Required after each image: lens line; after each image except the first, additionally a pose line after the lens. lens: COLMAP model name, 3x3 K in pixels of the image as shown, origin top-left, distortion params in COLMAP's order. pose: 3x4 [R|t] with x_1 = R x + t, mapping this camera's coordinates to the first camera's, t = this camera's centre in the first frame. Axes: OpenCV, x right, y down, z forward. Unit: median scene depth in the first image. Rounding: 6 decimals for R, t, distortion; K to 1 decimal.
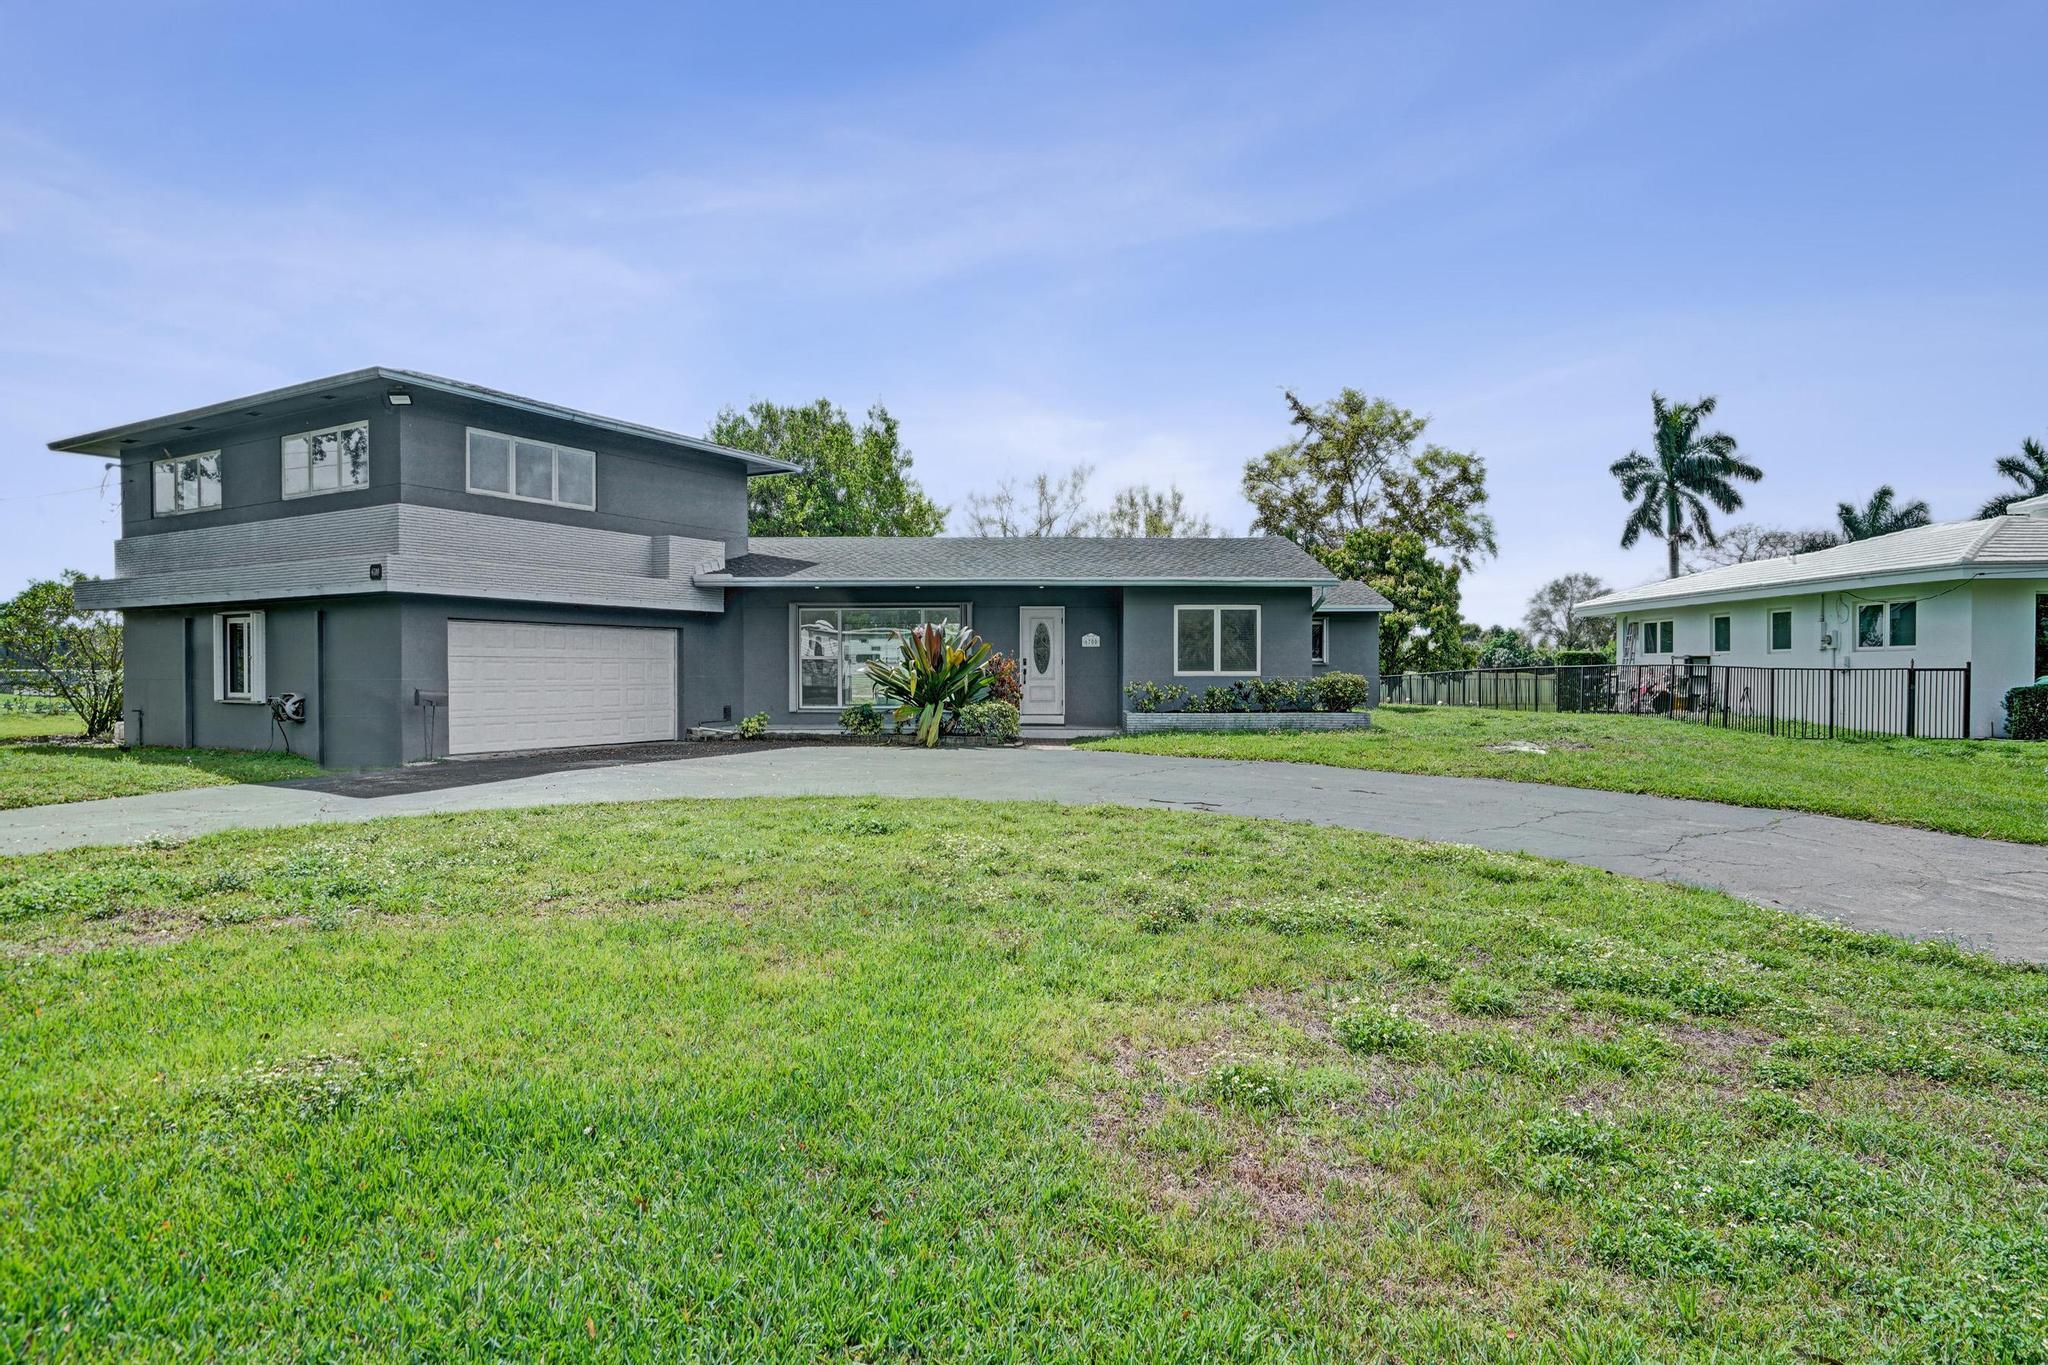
lens RADIAL K [[1145.8, 0, 1018.2], [0, 1145.8, 693.5], [0, 0, 1]] dist [-0.010845, 0.000566]
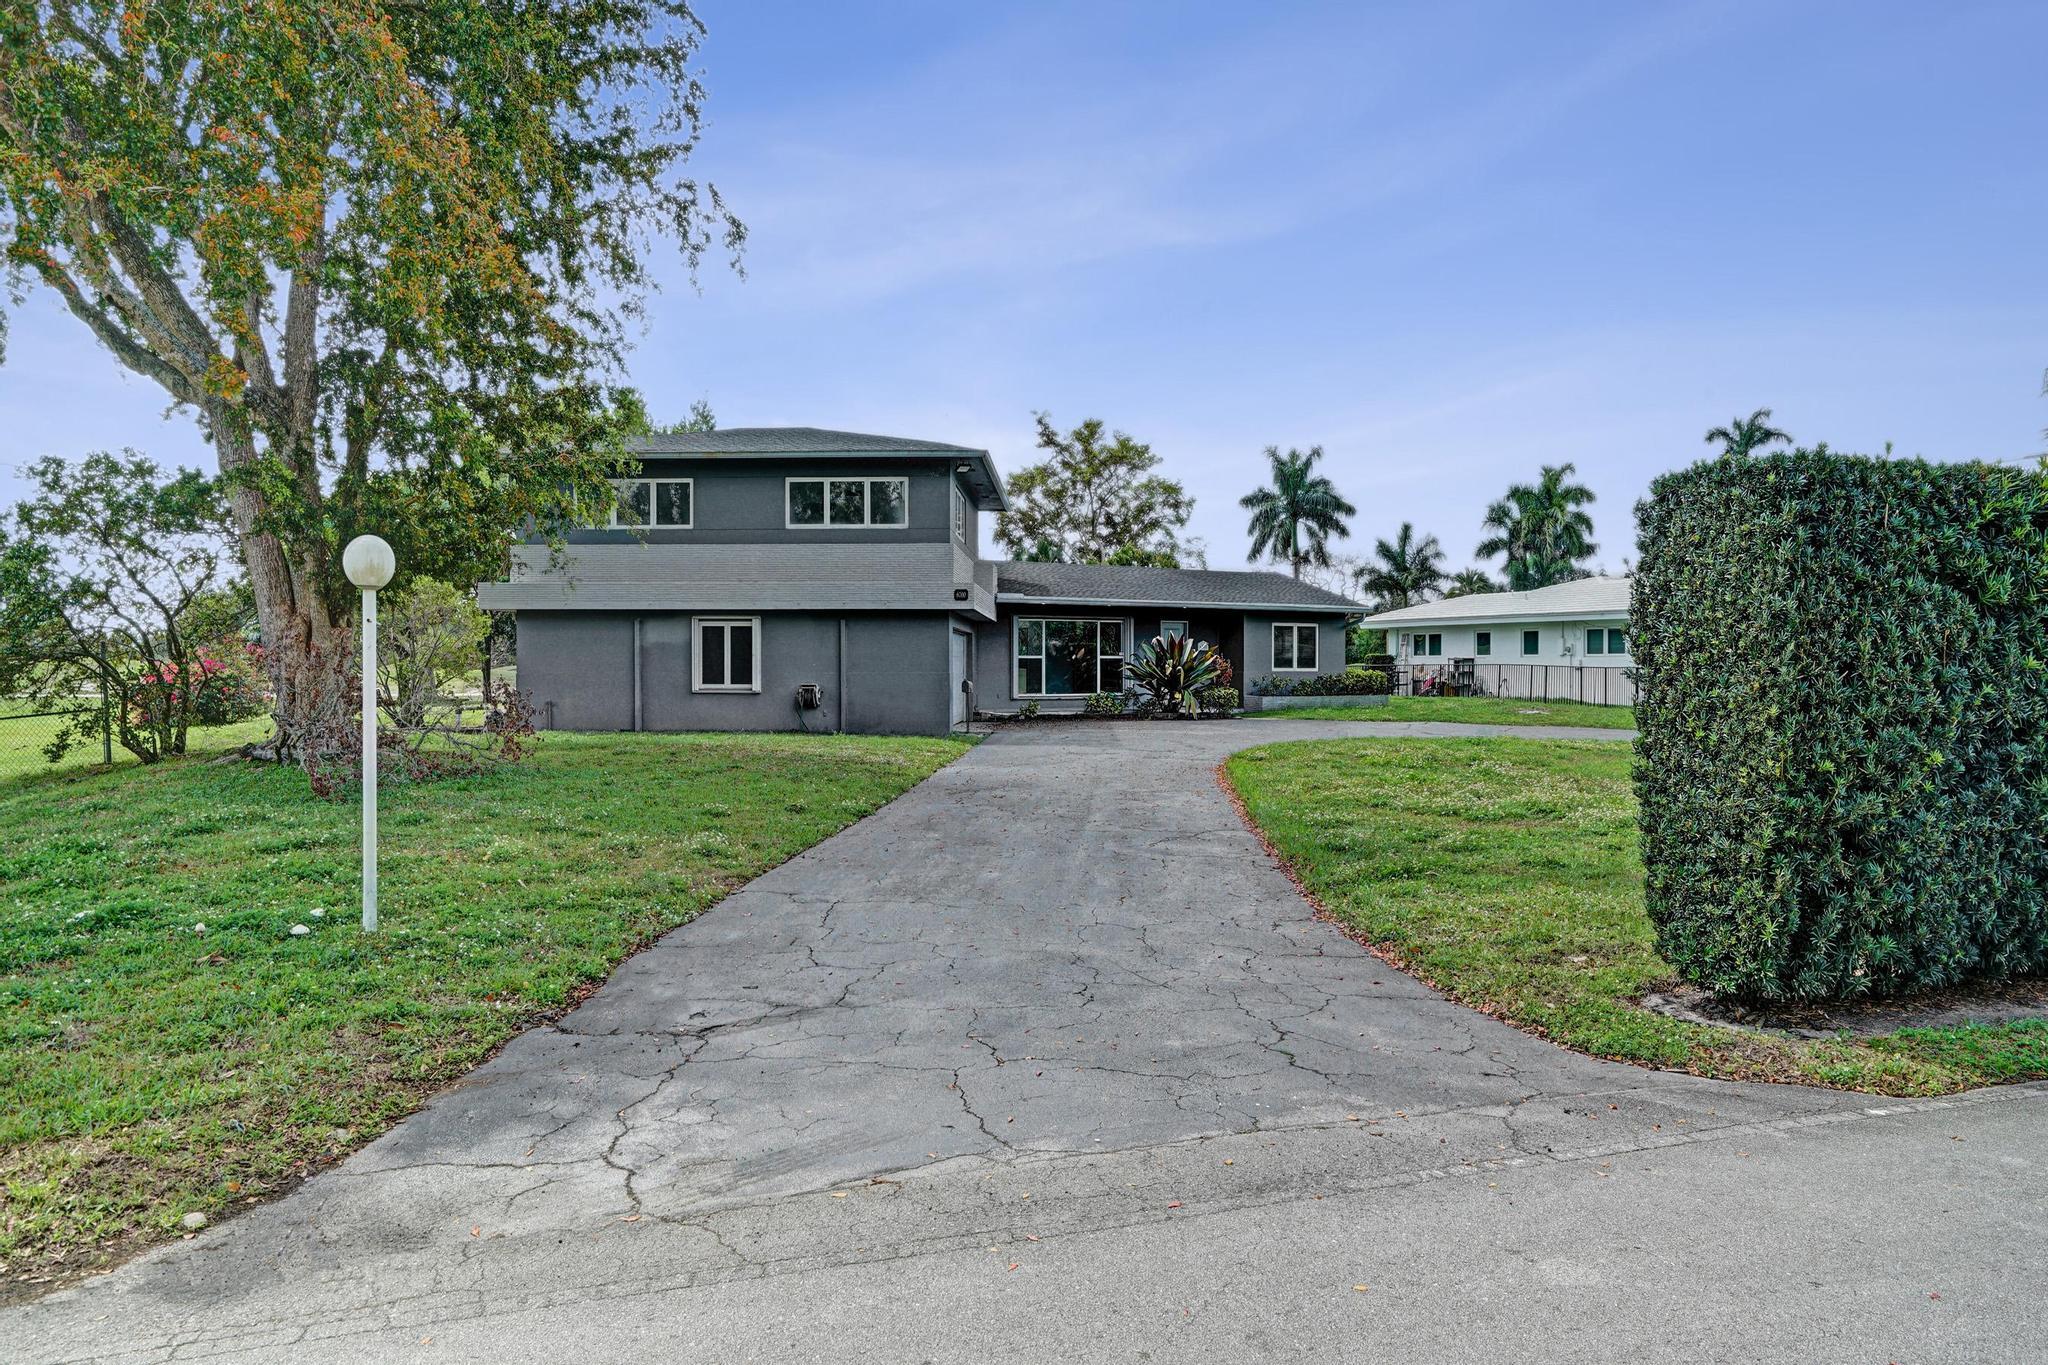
lens RADIAL K [[1299.6, 0, 1035.4], [0, 1299.6, 688.1], [0, 0, 1]] dist [0.003026, 0.000024]
pose [[0.892514, -0.003588, 0.451006, -0.850546], [0.004613, 0.999989, -0.001173, 0.006273], [-0.450996, 0.003127, 0.892520, -0.335731]]
